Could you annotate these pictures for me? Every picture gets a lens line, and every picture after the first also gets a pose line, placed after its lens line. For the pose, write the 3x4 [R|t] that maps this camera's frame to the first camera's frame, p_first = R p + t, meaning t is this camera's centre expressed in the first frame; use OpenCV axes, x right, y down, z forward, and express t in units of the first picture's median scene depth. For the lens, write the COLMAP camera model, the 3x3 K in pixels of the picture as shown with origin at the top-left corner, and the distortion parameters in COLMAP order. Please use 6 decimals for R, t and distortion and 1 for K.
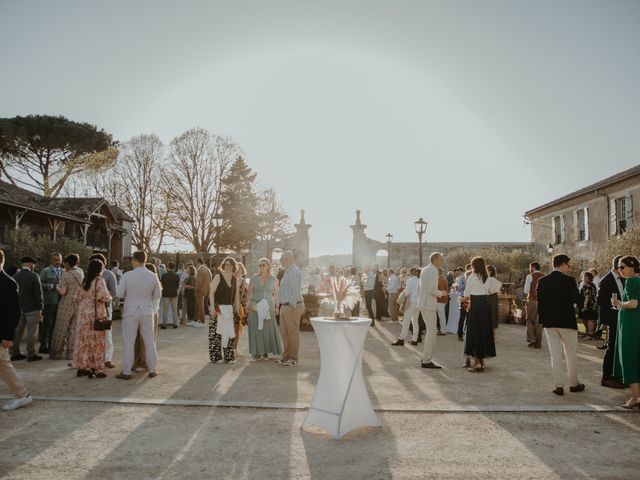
lens RADIAL K [[542.1, 0, 320.0], [0, 542.1, 240.0], [0, 0, 1]] dist [-0.109123, 0.104635]
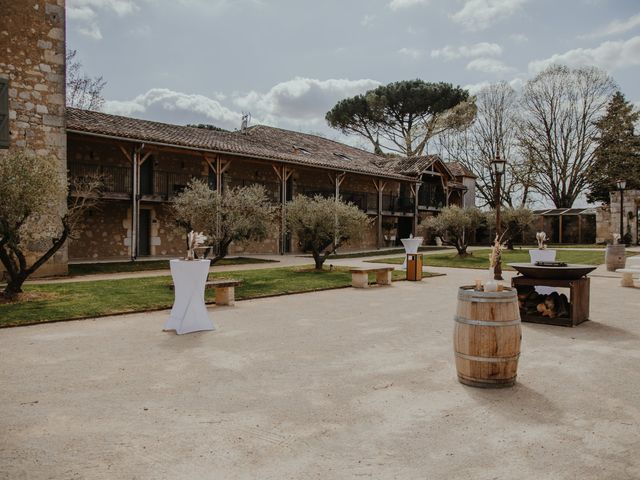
lens RADIAL K [[542.1, 0, 320.0], [0, 542.1, 240.0], [0, 0, 1]] dist [-0.109123, 0.104635]
pose [[0.760221, 0.002200, -0.649661, 0.041759], [0.047111, 0.997175, 0.058504, 0.004858], [0.647954, -0.075082, 0.757970, 0.085851]]
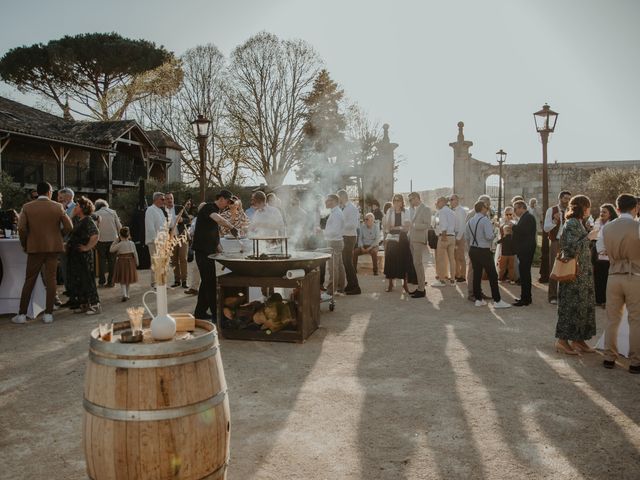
lens RADIAL K [[579.9, 0, 320.0], [0, 579.9, 240.0], [0, 0, 1]] dist [-0.070353, 0.011459]
pose [[0.980412, -0.007042, -0.196833, 0.026253], [0.029778, 0.993173, 0.112787, 0.007985], [0.194695, -0.116439, 0.973928, 0.130787]]
